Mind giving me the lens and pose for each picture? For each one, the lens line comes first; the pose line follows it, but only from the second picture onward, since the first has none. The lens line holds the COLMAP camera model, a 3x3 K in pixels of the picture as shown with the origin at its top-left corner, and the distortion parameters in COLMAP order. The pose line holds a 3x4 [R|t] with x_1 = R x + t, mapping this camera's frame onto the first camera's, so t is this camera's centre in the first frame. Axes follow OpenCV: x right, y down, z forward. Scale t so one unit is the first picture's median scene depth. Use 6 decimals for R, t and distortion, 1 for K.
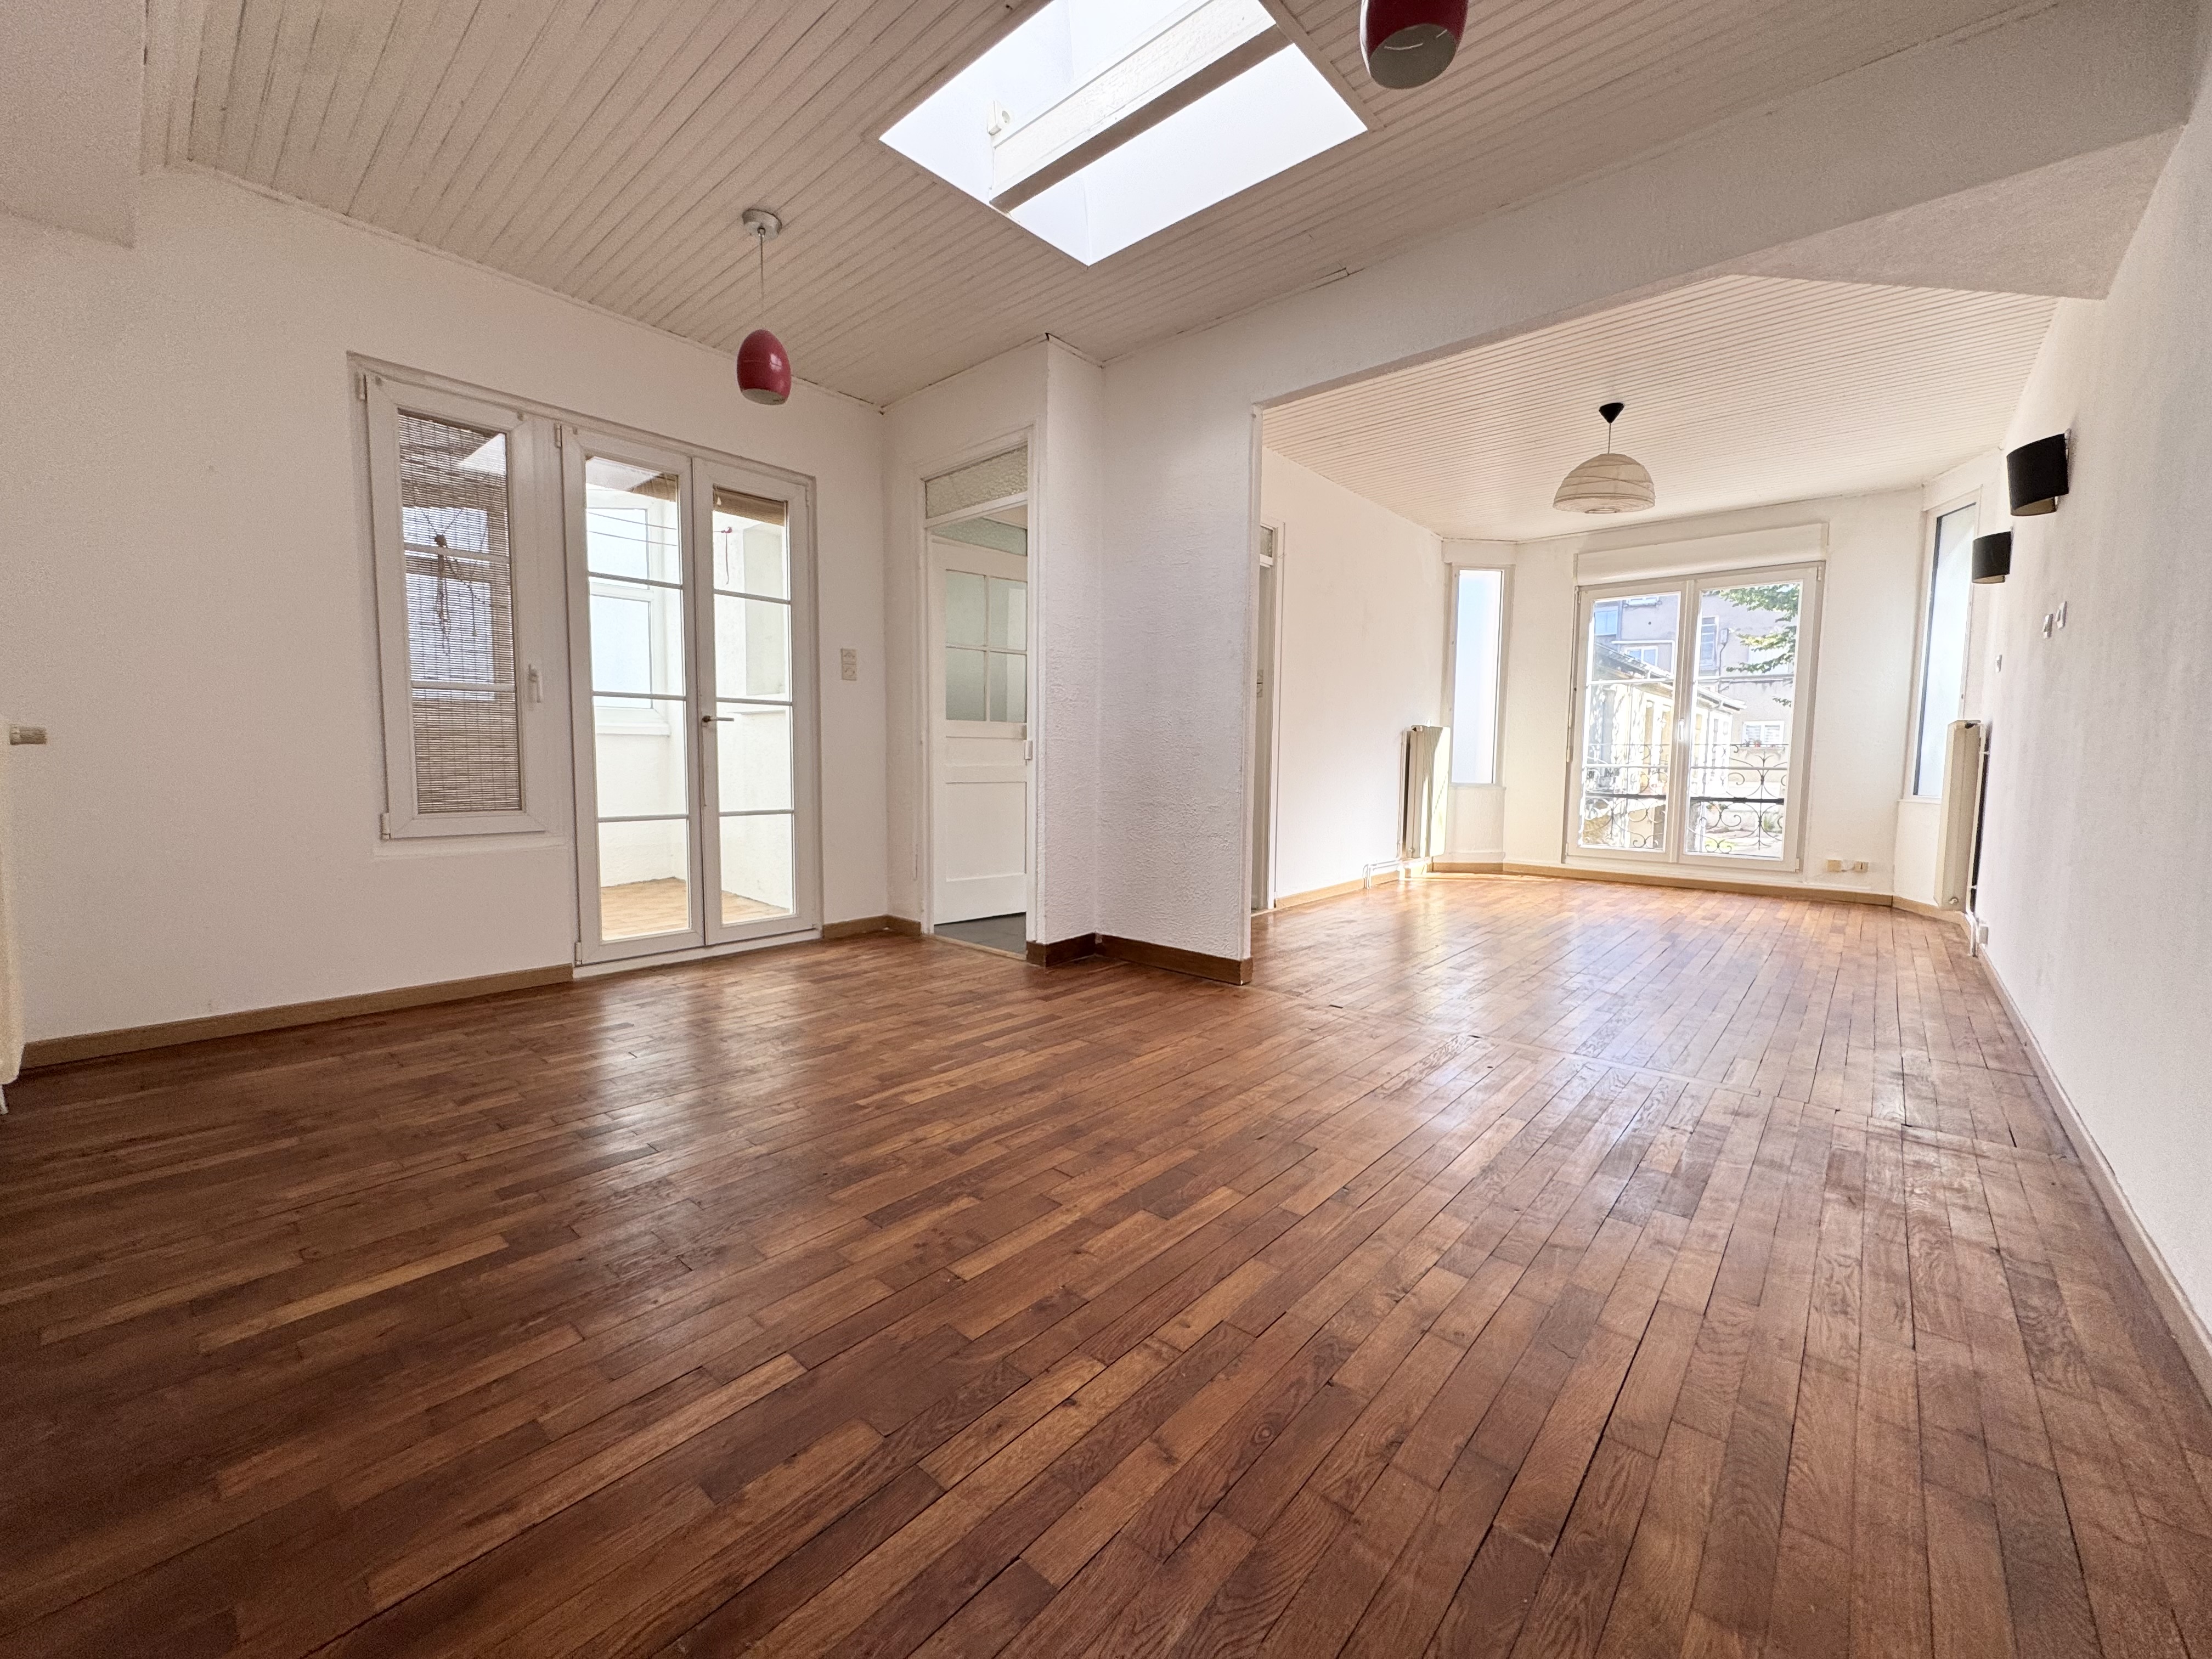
lens RADIAL K [[885.3, 0, 1106.1], [0, 885.3, 825.4], [0, 0, 1]] dist [-0.003862, 0.001065]
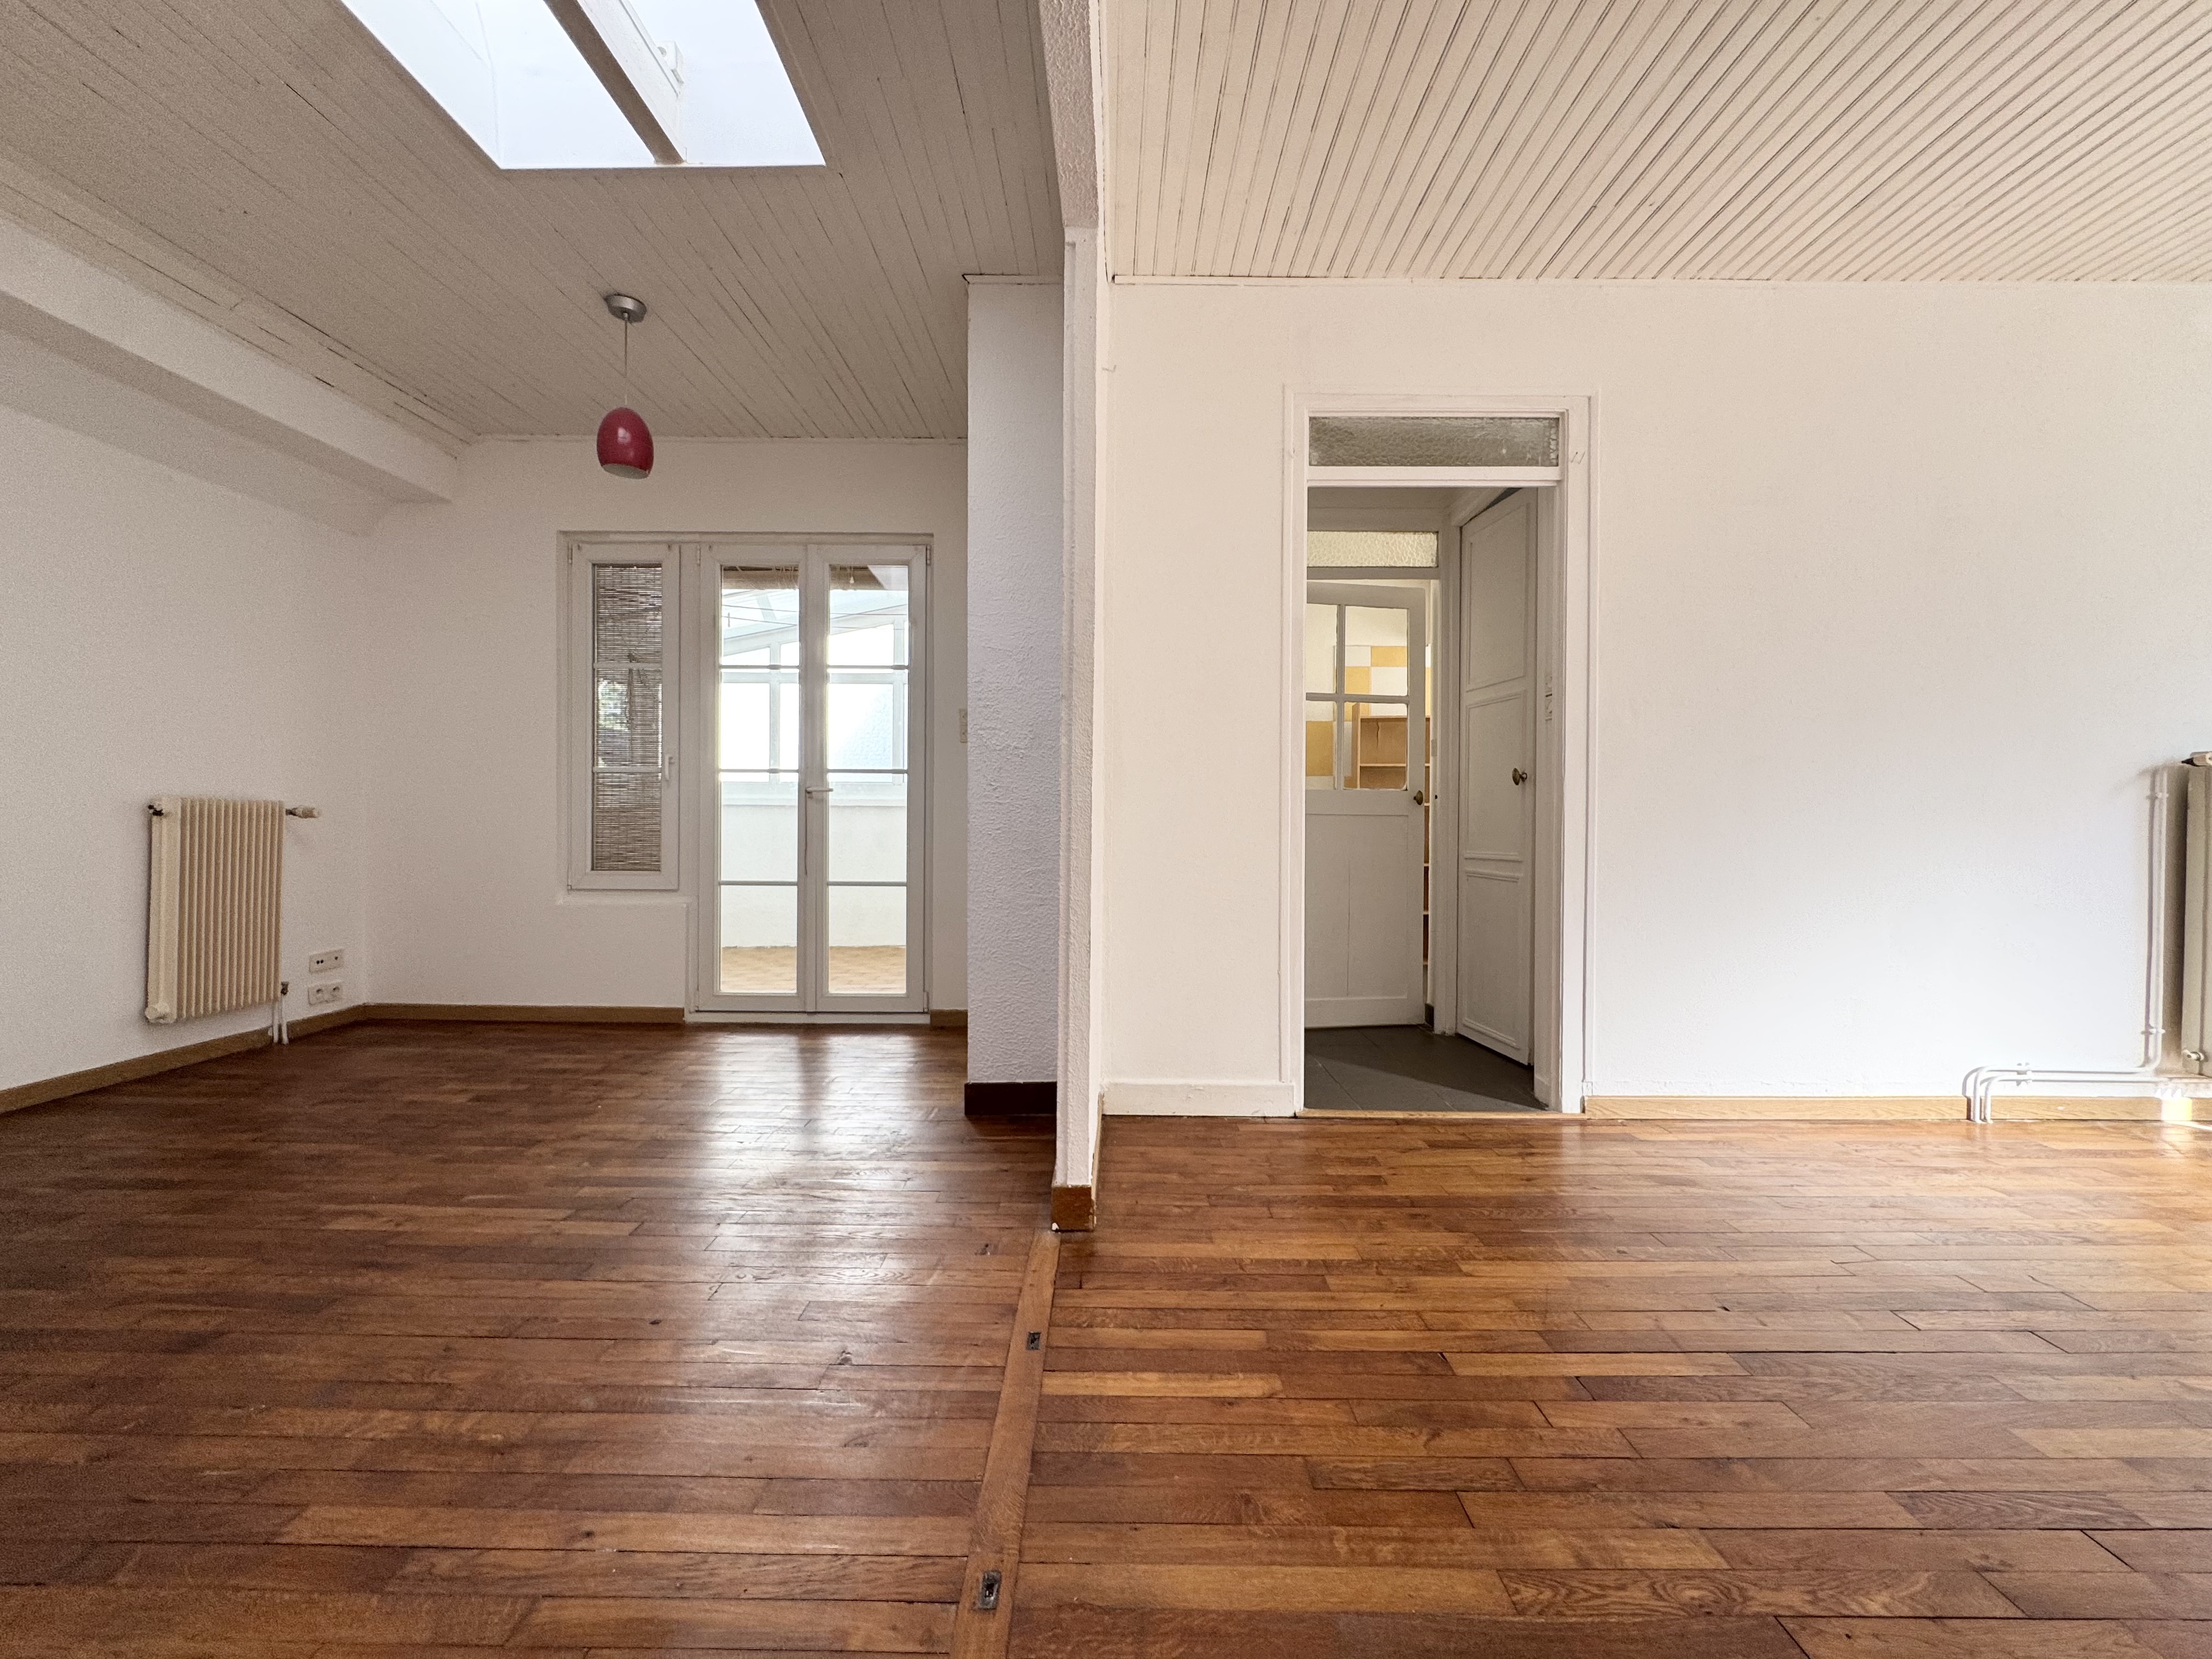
lens RADIAL K [[885.3, 0, 1109.5], [0, 885.3, 824.7], [0, 0, 1]] dist [-0.003862, 0.001065]
pose [[0.654462, -0.003226, -0.756088, 0.398823], [-0.060357, 0.996577, -0.056496, -0.030650], [0.753682, 0.082609, 0.652027, 0.426075]]
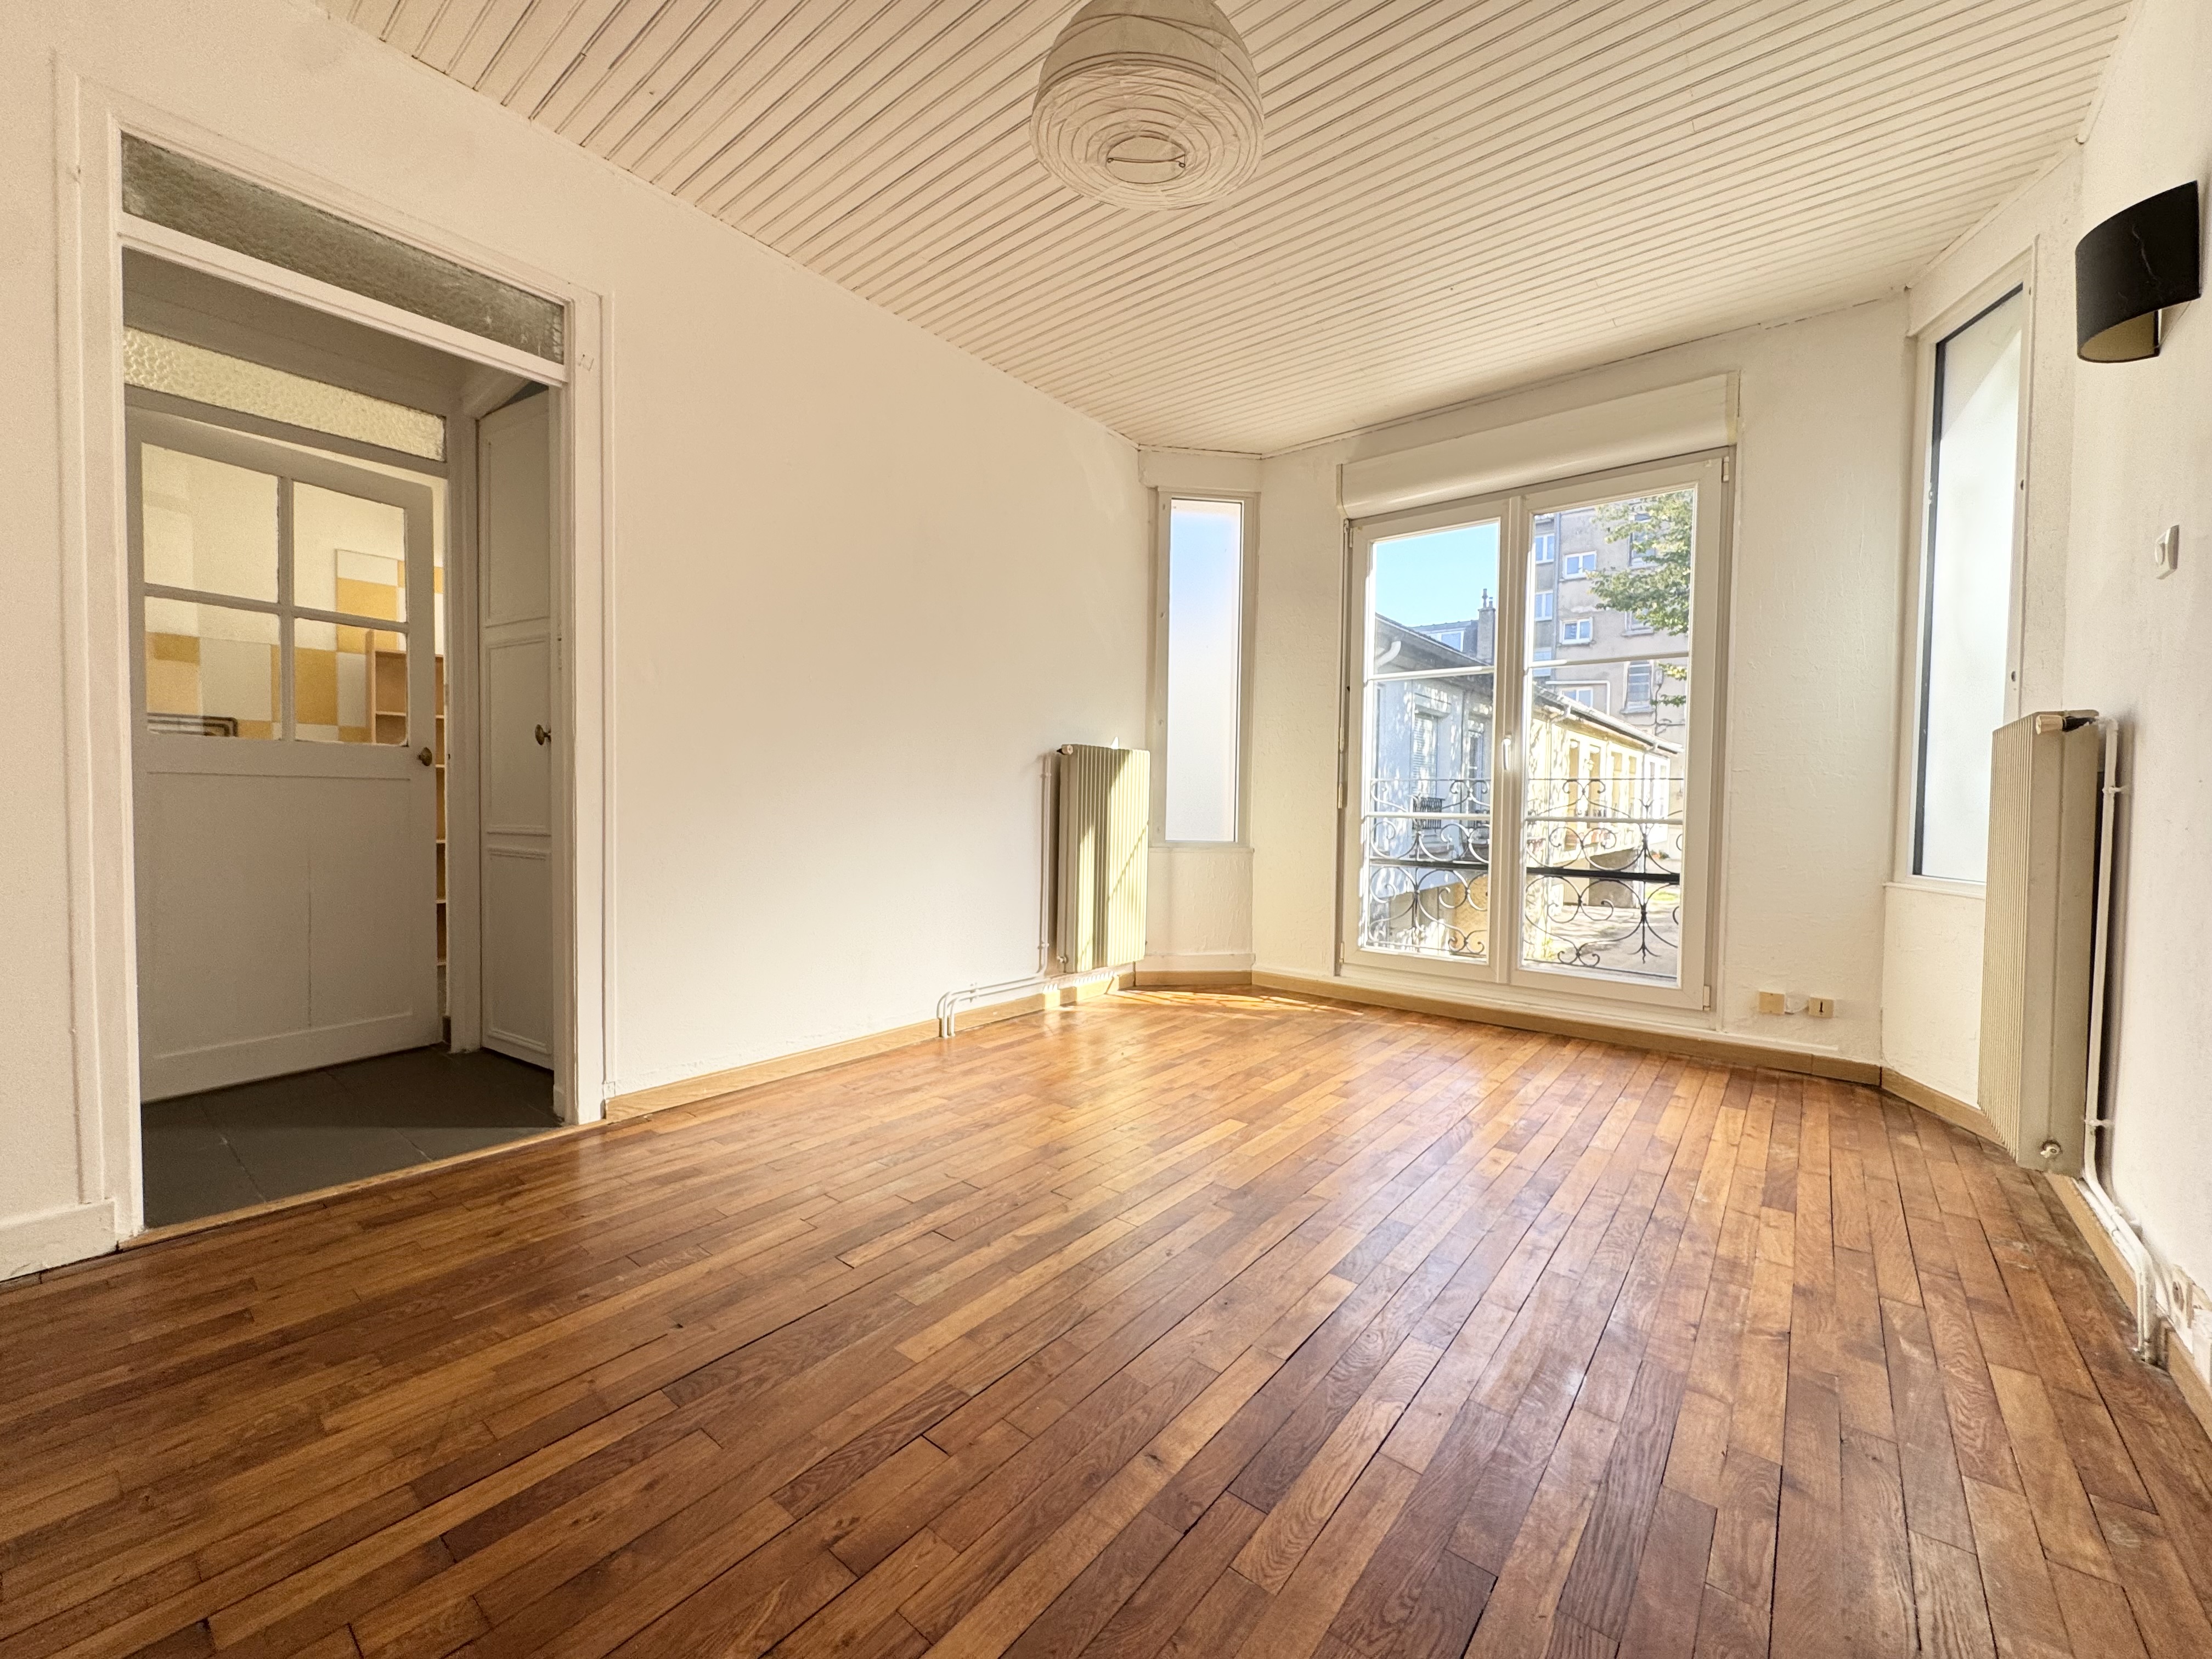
lens RADIAL K [[885.3, 0, 1108.6], [0, 885.3, 825.1], [0, 0, 1]] dist [-0.003862, 0.001065]
pose [[0.999193, 0.002806, 0.040074, 0.430840], [-0.000784, 0.998730, -0.050371, -0.037425], [-0.040164, 0.050299, 0.997926, 0.511643]]
